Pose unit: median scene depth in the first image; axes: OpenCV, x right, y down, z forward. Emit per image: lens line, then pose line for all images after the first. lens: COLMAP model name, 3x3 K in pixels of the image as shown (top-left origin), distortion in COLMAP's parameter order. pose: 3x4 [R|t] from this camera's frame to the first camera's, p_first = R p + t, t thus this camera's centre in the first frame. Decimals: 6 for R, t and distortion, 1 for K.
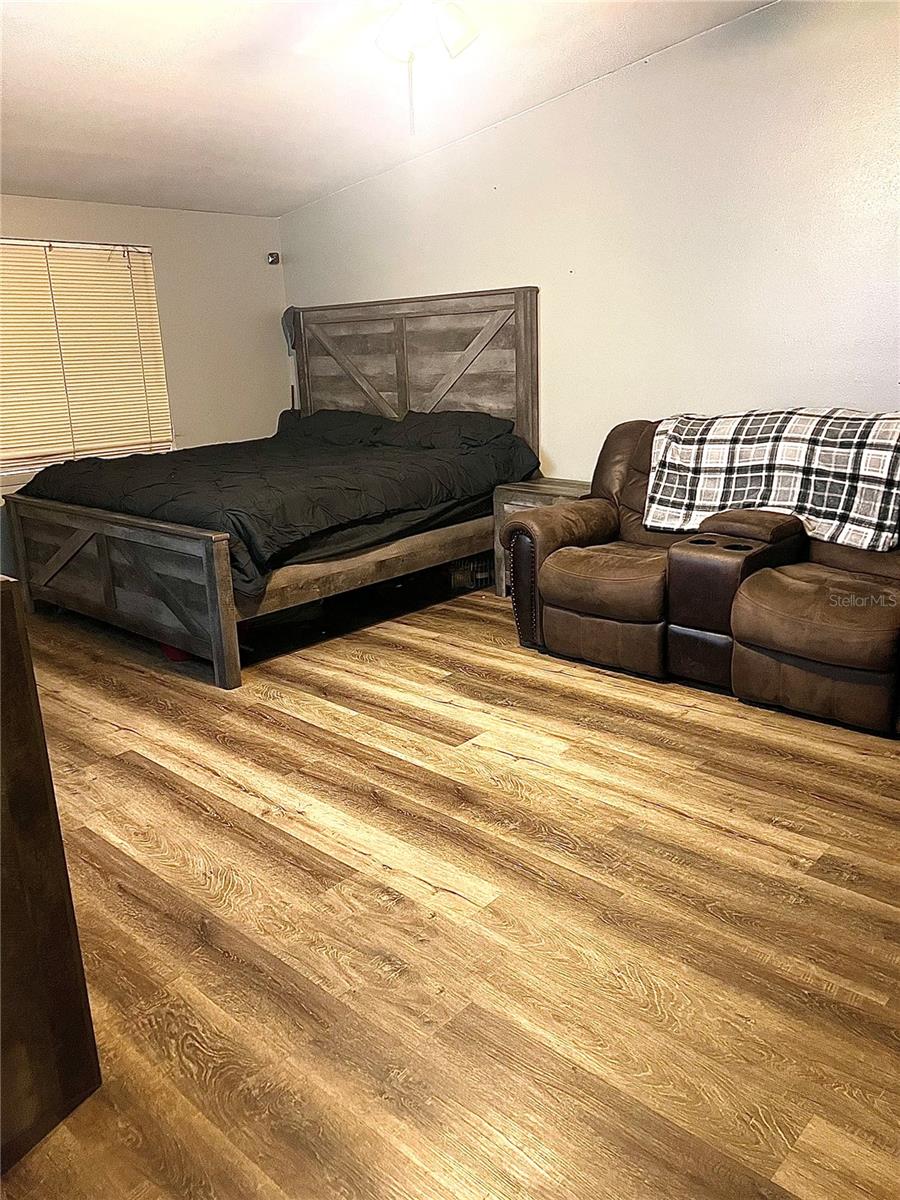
lens RADIAL K [[903.4, 0, 449.6], [0, 903.4, 599.0], [0, 0, 1]] dist [0.009023, -0.002948]
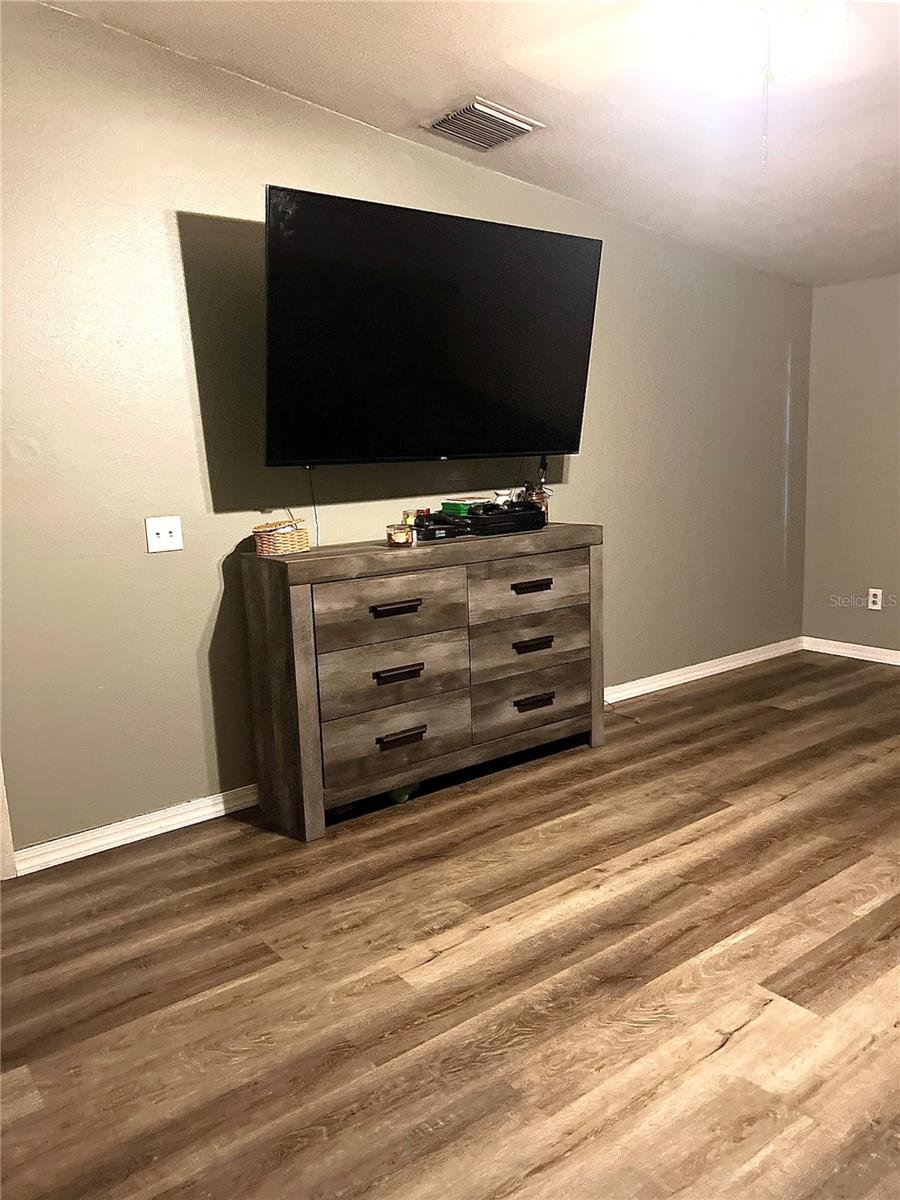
lens RADIAL K [[903.4, 0, 450.5], [0, 903.4, 600.4], [0, 0, 1]] dist [0.009023, -0.002948]
pose [[-0.169860, 0.219631, -0.960682, 0.824330], [-0.227451, 0.939790, 0.255071, -0.310312], [0.958861, 0.261834, -0.109678, 0.917765]]
